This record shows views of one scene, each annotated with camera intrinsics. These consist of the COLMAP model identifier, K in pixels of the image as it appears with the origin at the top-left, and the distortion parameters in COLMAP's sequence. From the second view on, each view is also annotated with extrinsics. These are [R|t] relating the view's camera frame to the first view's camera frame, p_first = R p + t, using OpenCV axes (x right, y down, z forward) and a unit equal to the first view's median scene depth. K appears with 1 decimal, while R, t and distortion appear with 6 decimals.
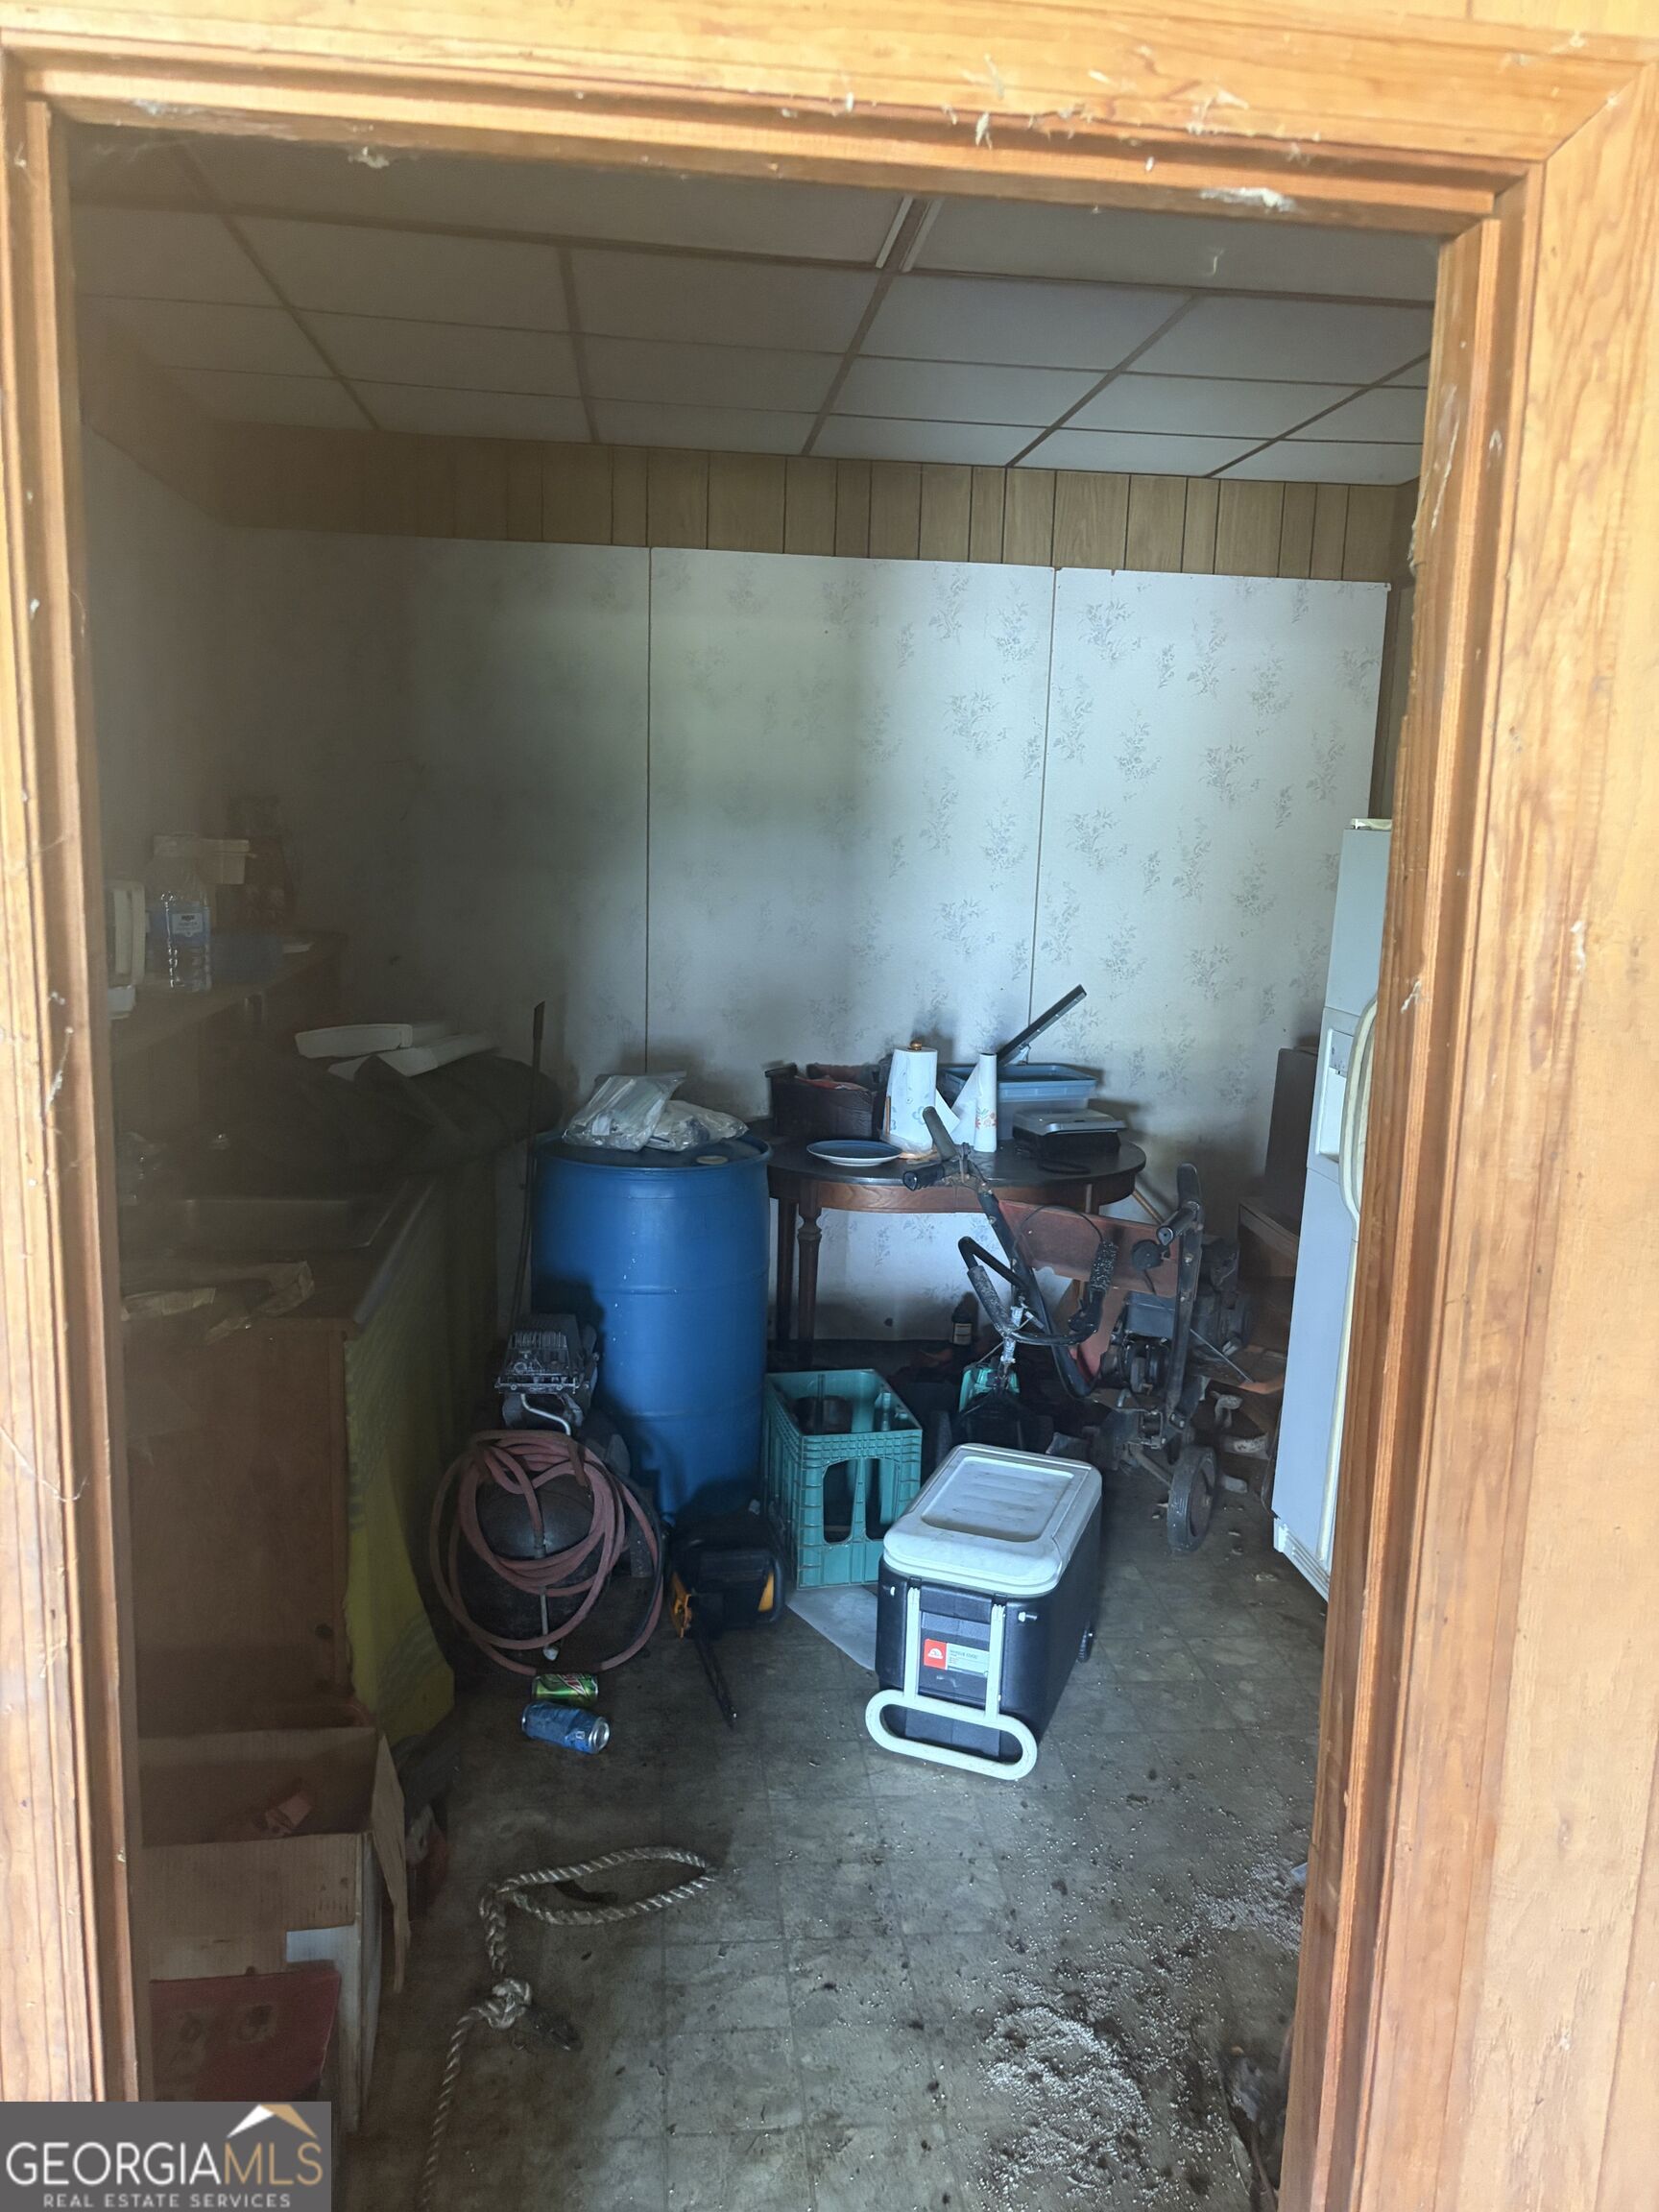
lens RADIAL K [[1695.1, 0, 840.8], [0, 1695.1, 1110.4], [0, 0, 1]] dist [0.041846, -0.036952]
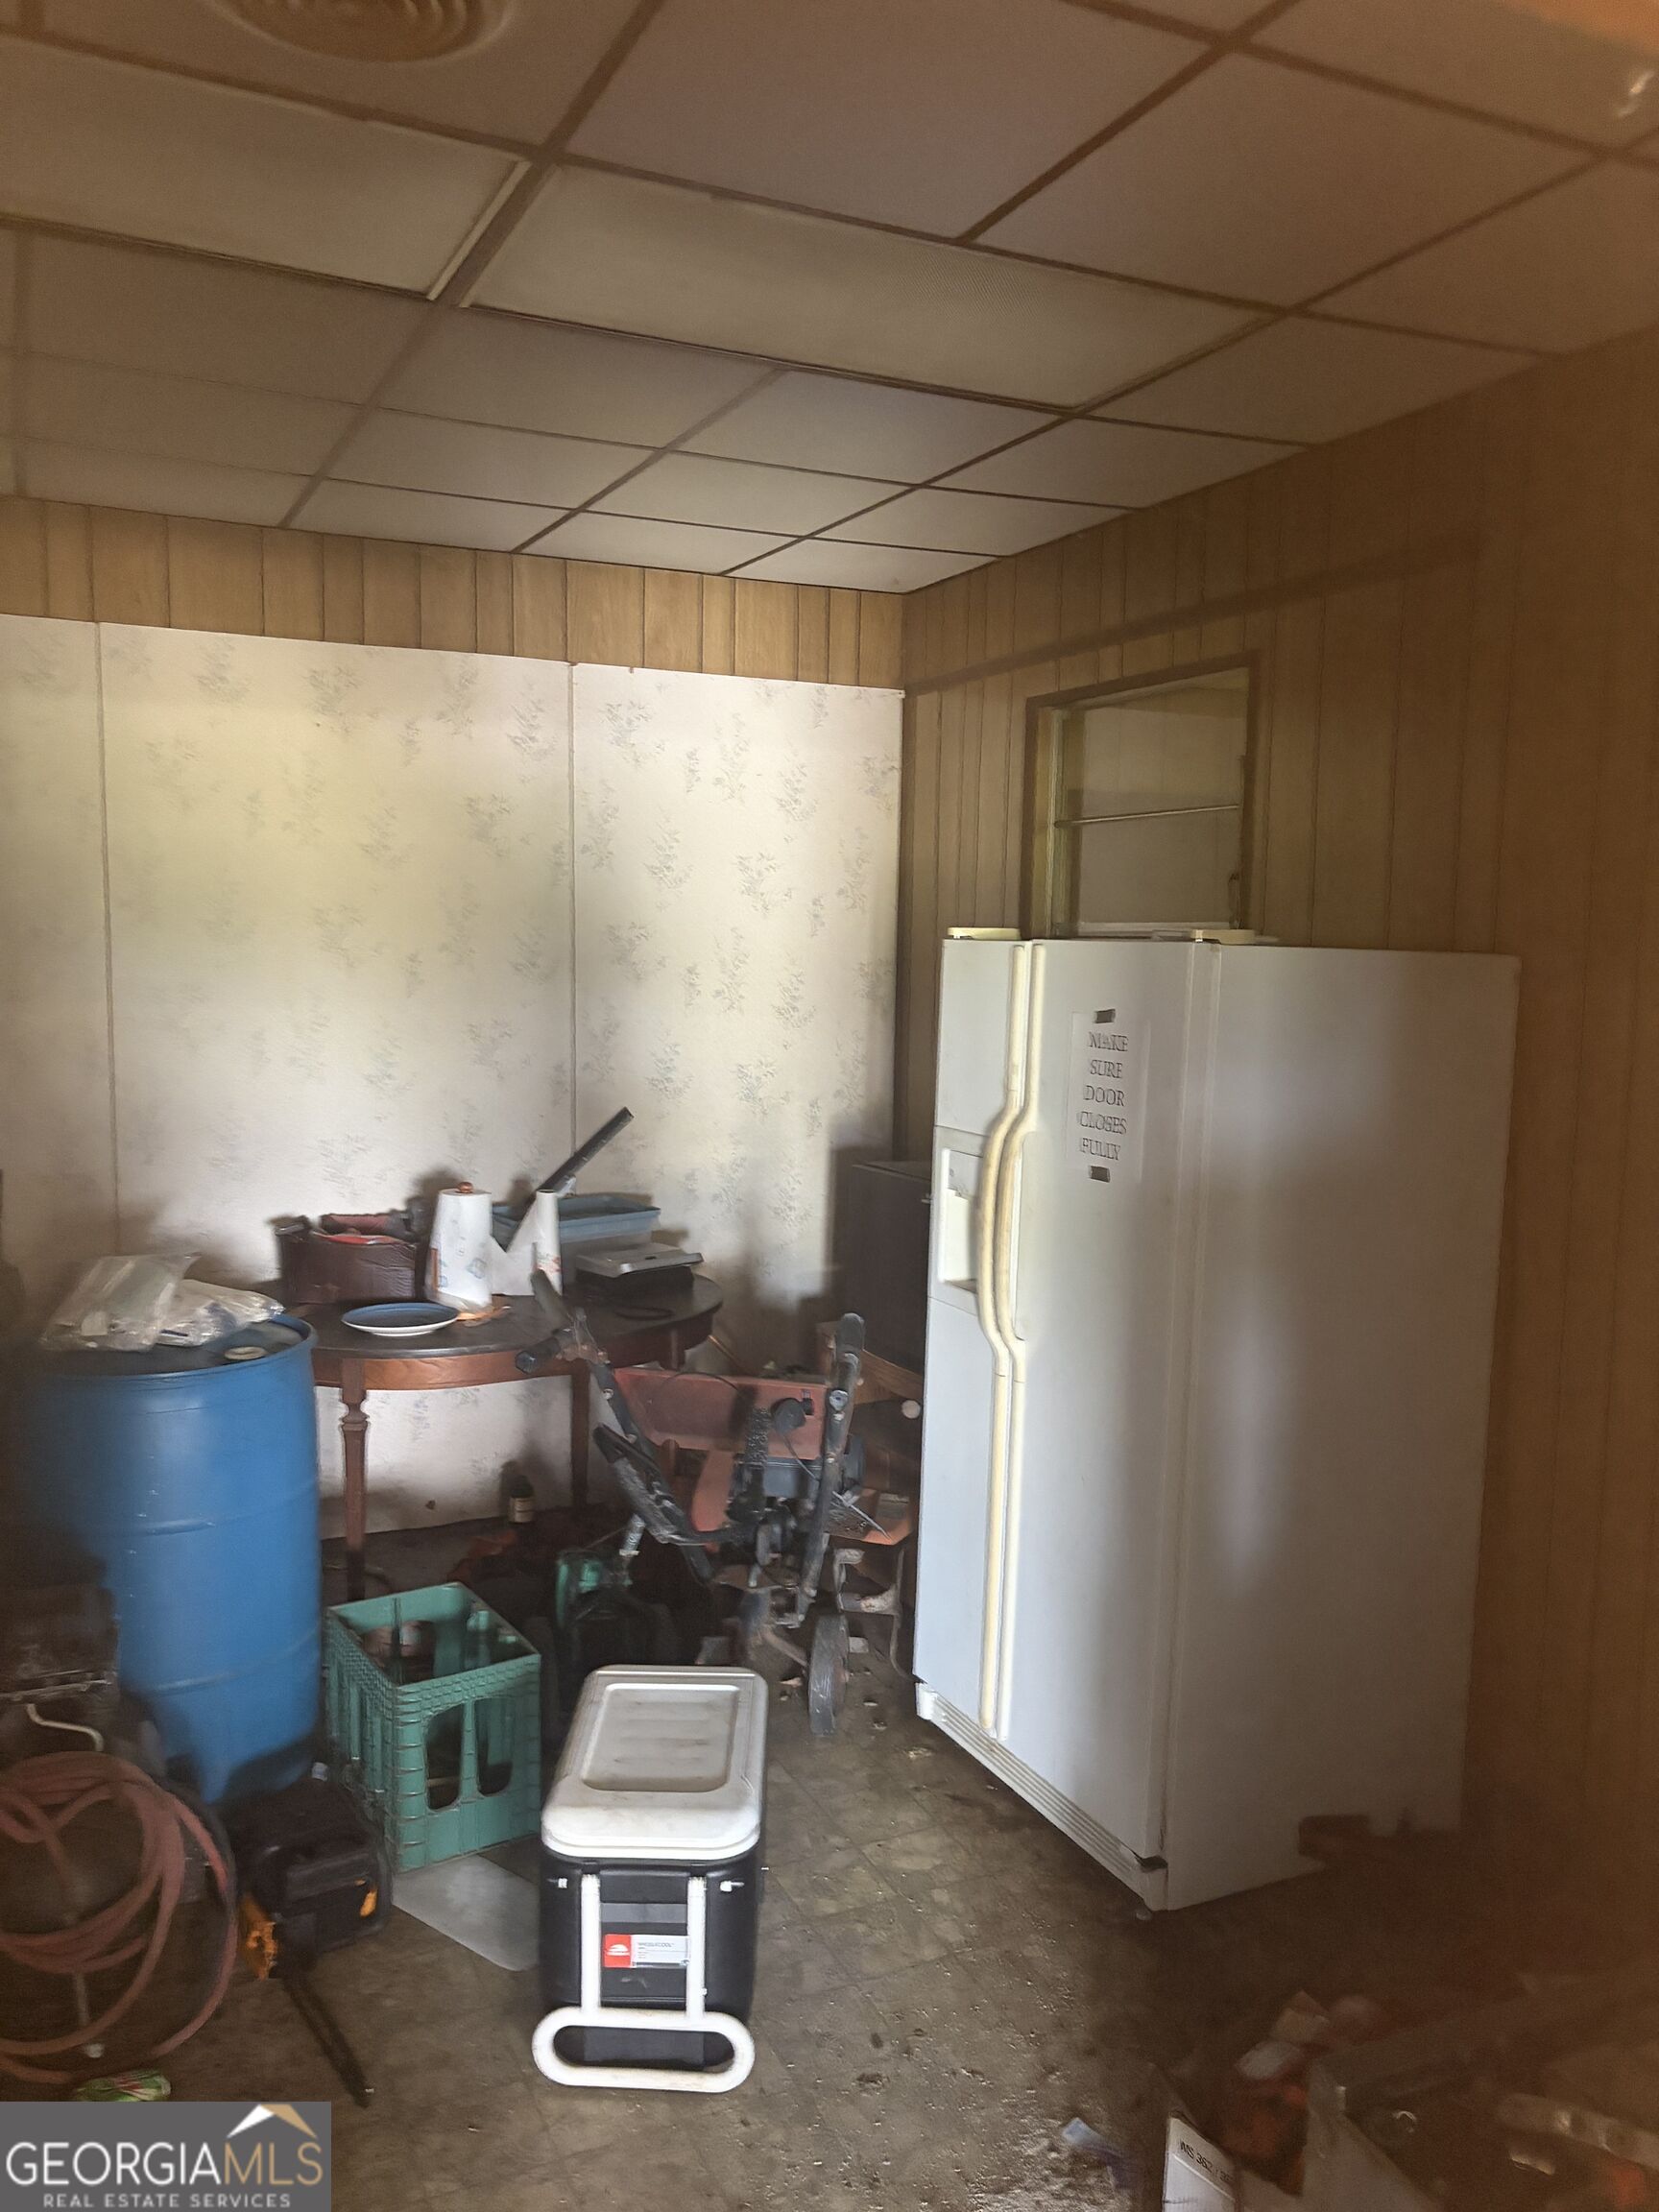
lens RADIAL K [[1695.1, 0, 826.7], [0, 1695.1, 1107.8], [0, 0, 1]] dist [0.041846, -0.036952]
pose [[0.945156, -0.054795, 0.321990, -0.071969], [0.074755, 0.995950, -0.049947, -0.027481], [-0.317949, 0.071278, 0.945425, 0.129546]]
